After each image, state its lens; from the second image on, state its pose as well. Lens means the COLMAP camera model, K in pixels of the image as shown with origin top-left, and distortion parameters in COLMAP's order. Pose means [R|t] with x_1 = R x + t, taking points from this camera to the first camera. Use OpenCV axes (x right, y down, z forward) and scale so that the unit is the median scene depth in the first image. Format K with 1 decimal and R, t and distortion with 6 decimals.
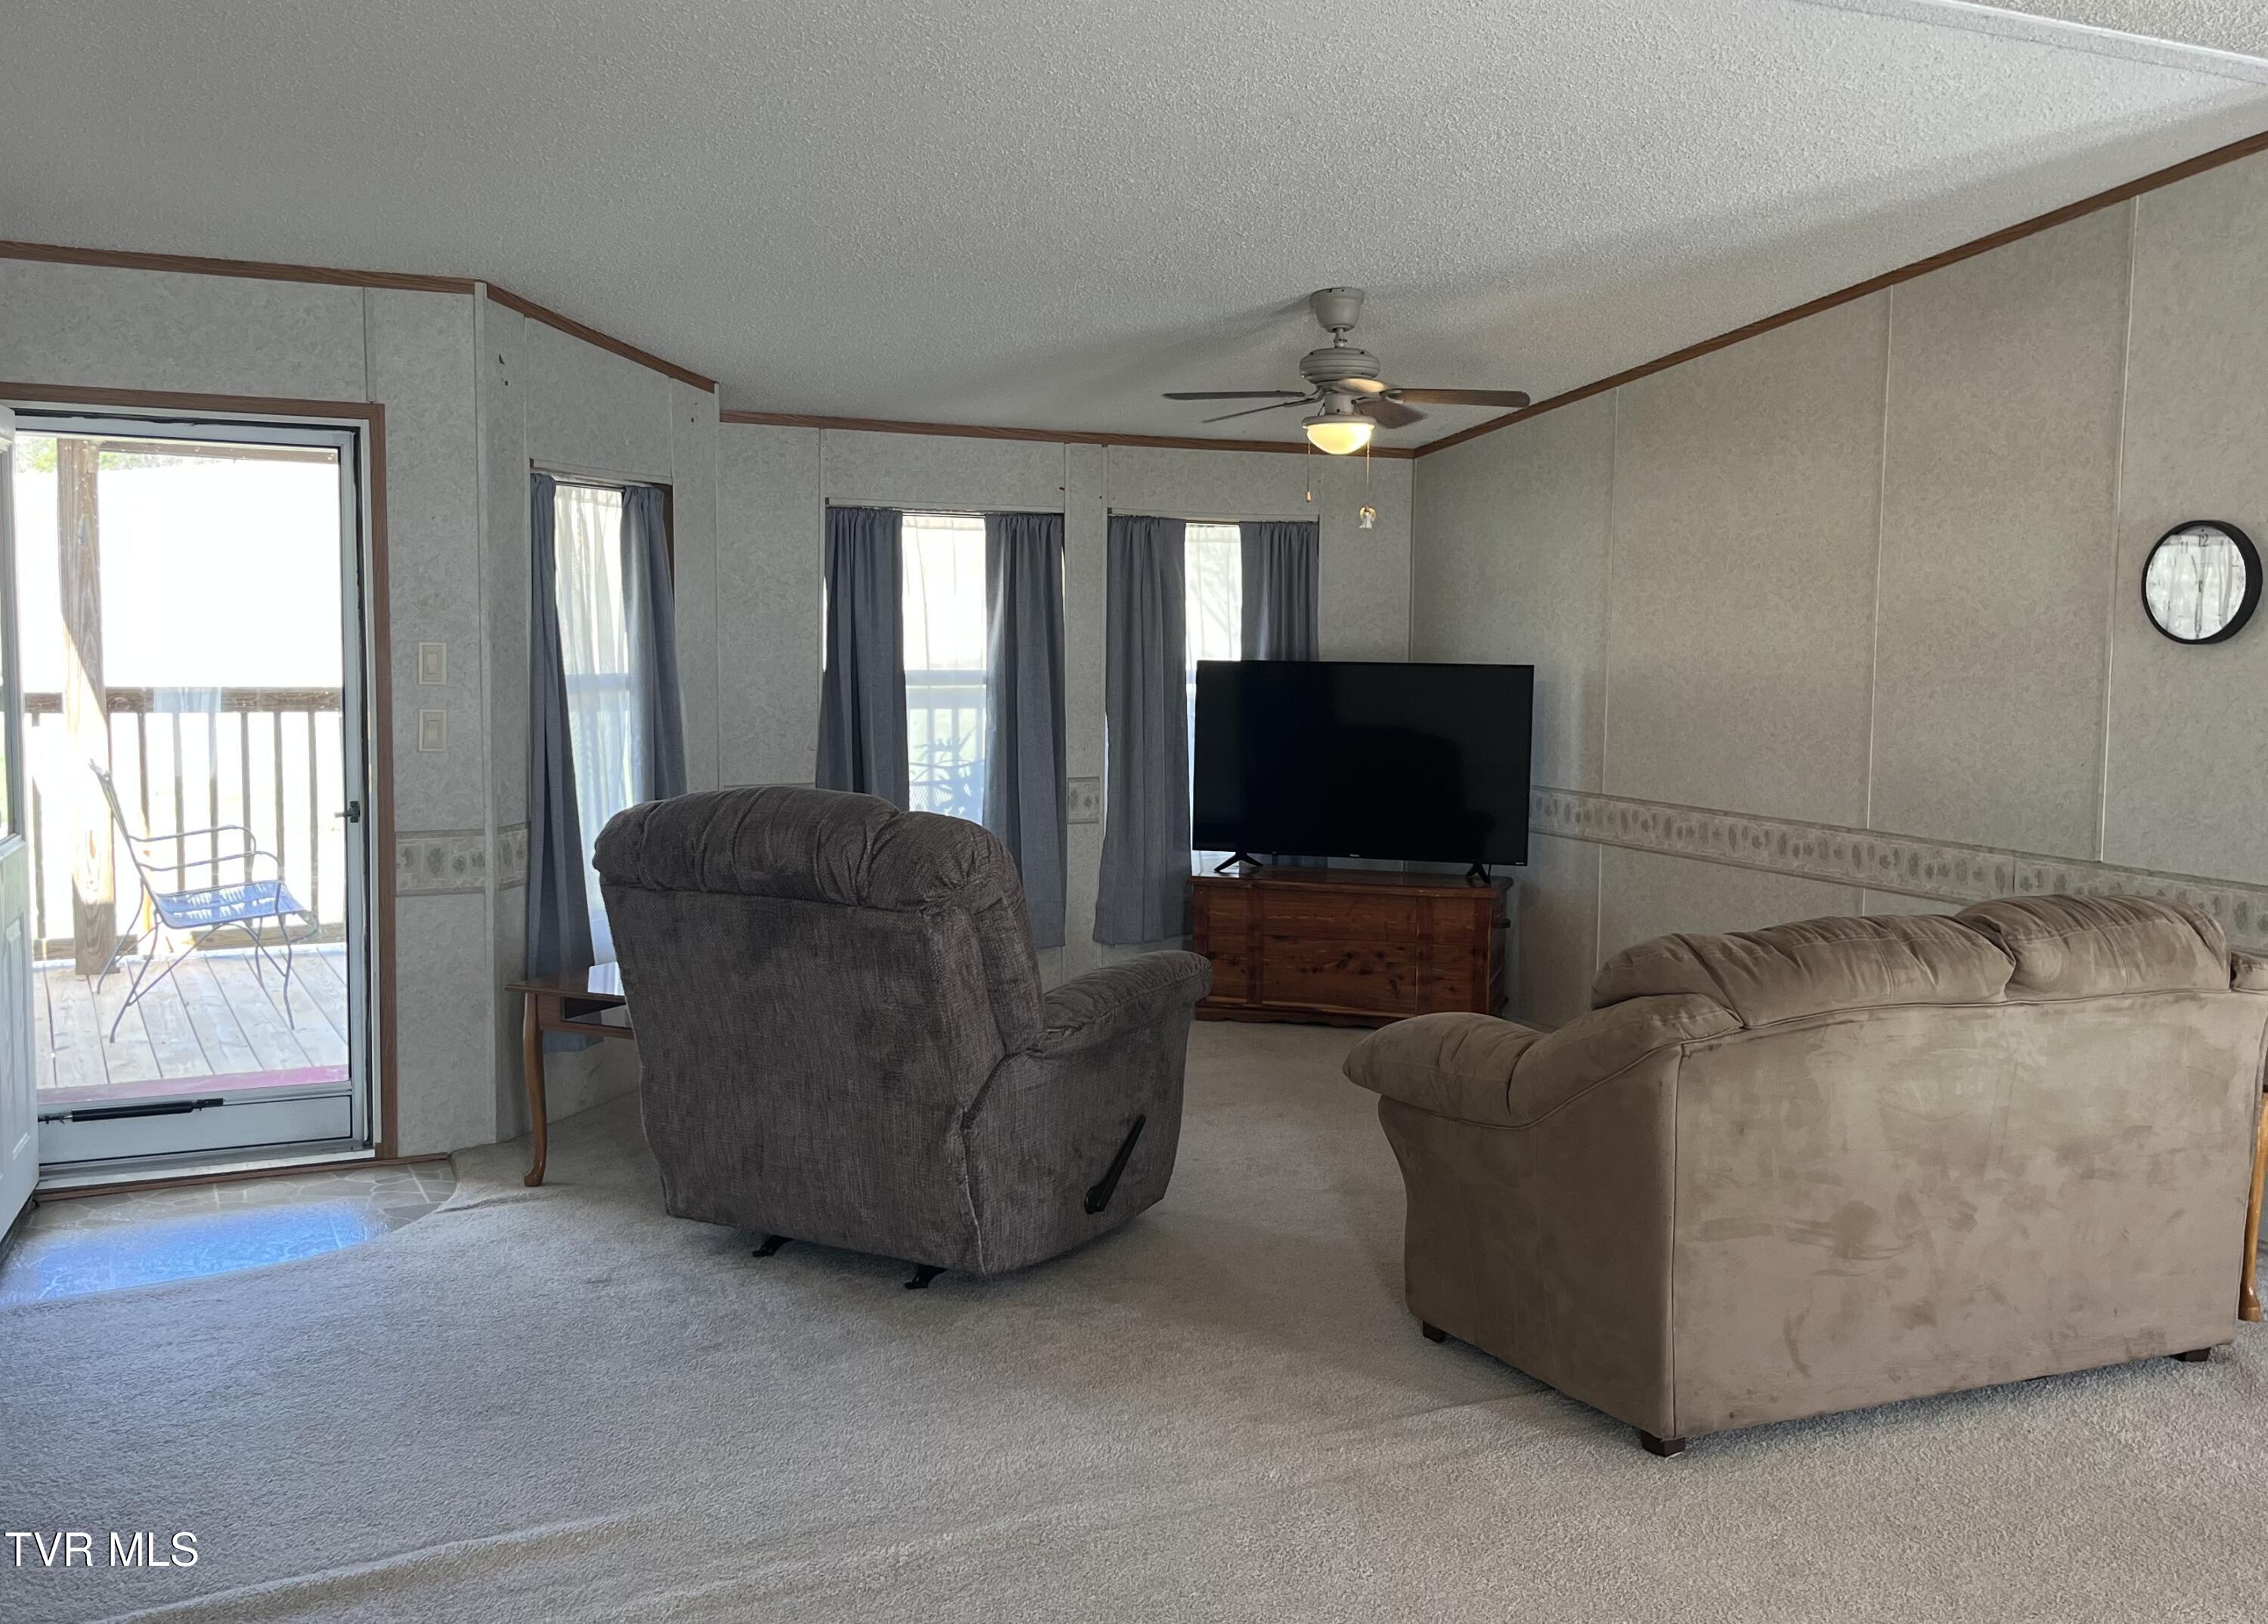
lens RADIAL K [[2192.8, 0, 1139.6], [0, 2192.8, 789.6], [0, 0, 1]] dist [0.045347, -0.012444]
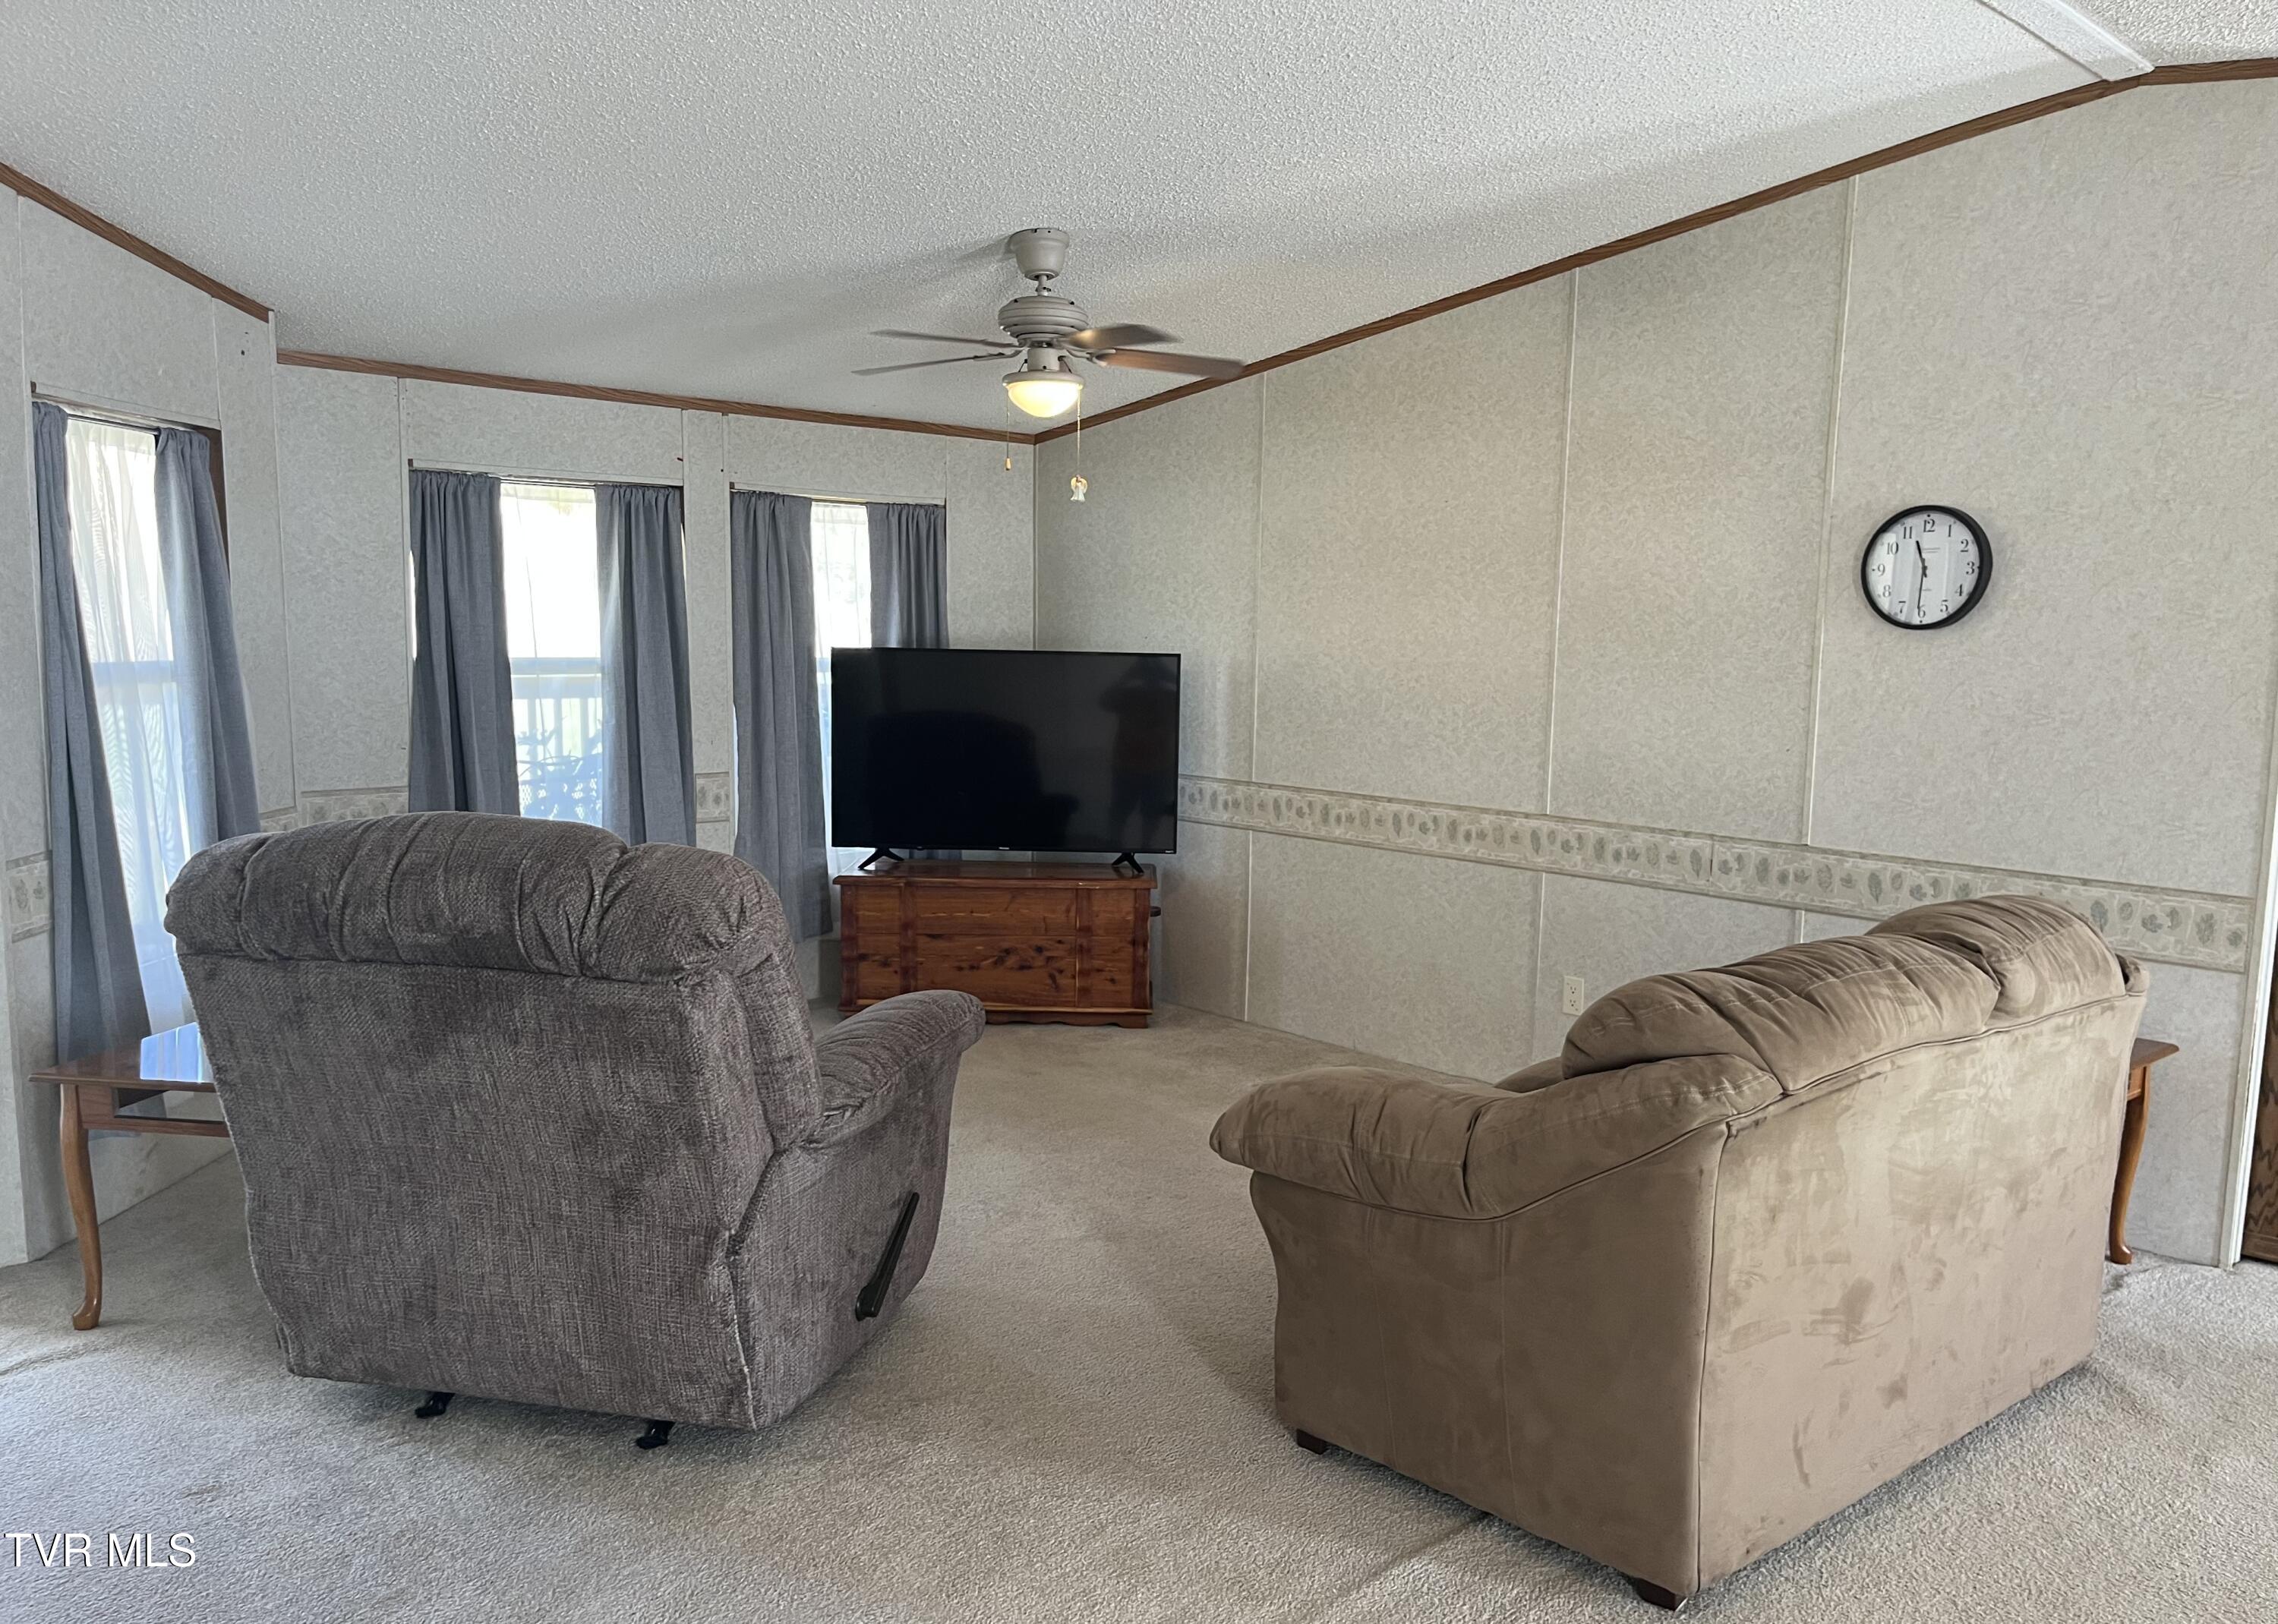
lens RADIAL K [[1956.4, 0, 1257.8], [0, 1956.4, 874.8], [0, 0, 1]] dist [0.051064, -0.072337]
pose [[0.958807, -0.032738, 0.282166, -0.068020], [0.017296, 0.998222, 0.057047, -0.010315], [-0.283531, -0.049817, 0.957668, 0.218491]]
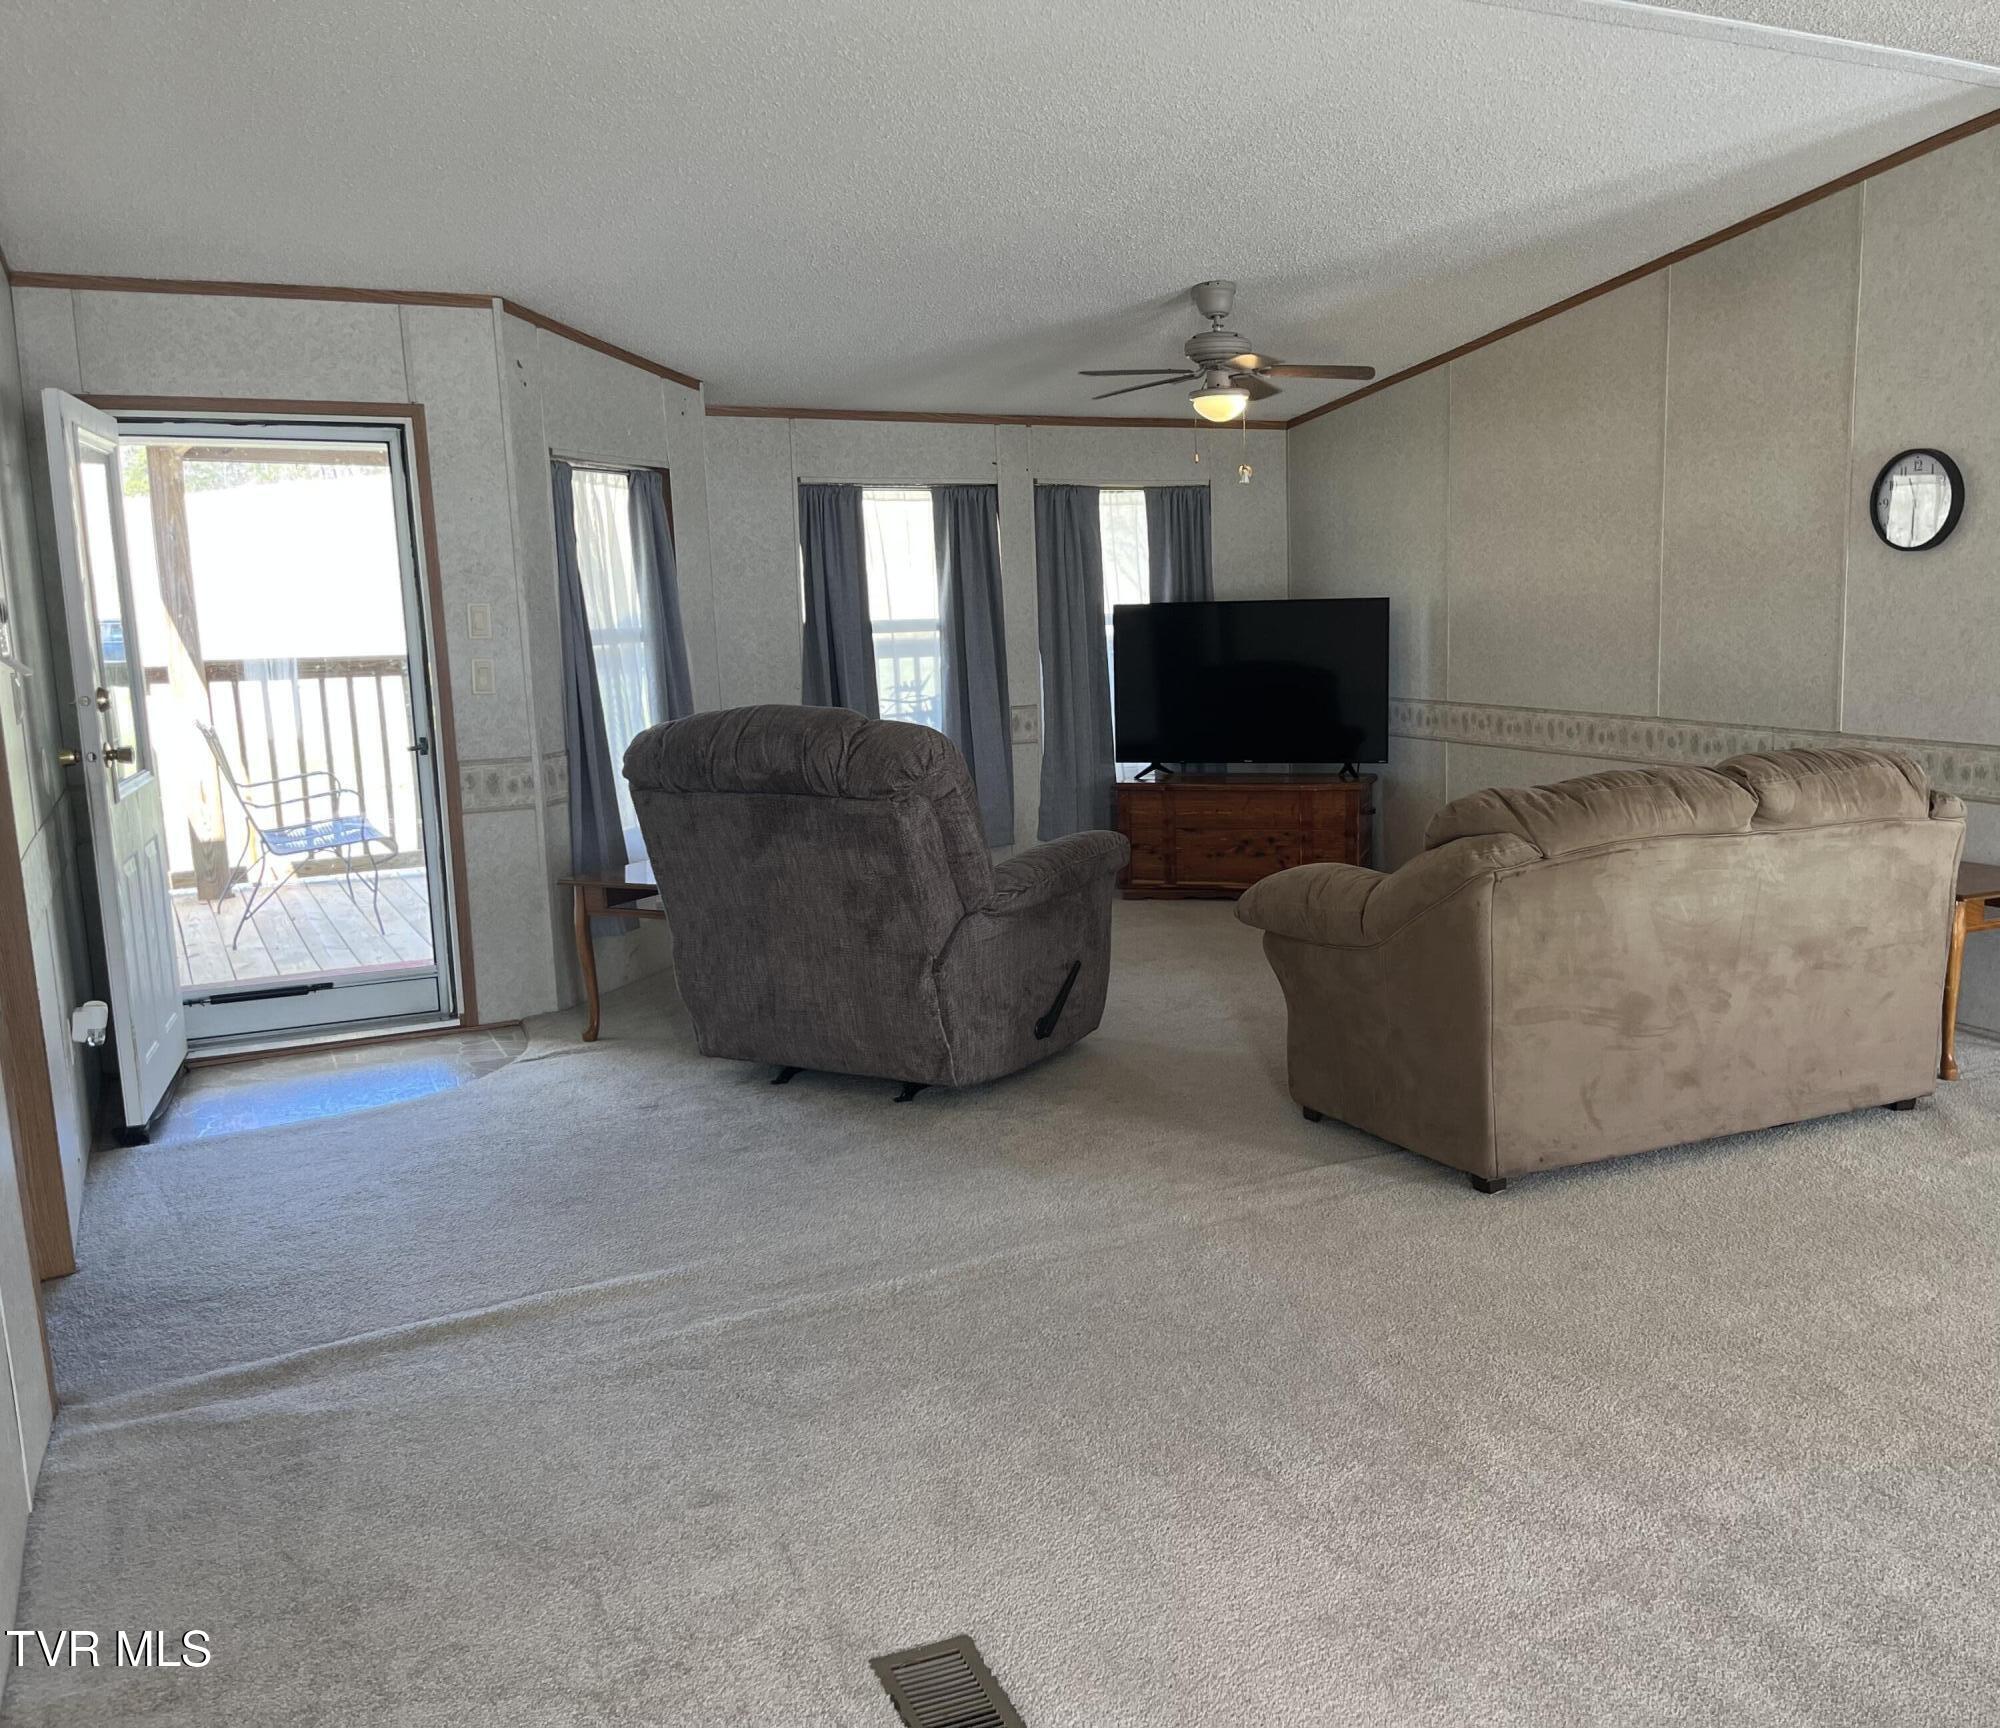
lens RADIAL K [[1816.4, 0, 1125.1], [0, 1816.4, 867.6], [0, 0, 1]] dist [0.053987, -0.040258]
pose [[0.998856, -0.041356, 0.024014, 0.004689], [0.039367, 0.996167, 0.078112, 0.013262], [-0.027153, -0.077077, 0.996655, -0.024240]]
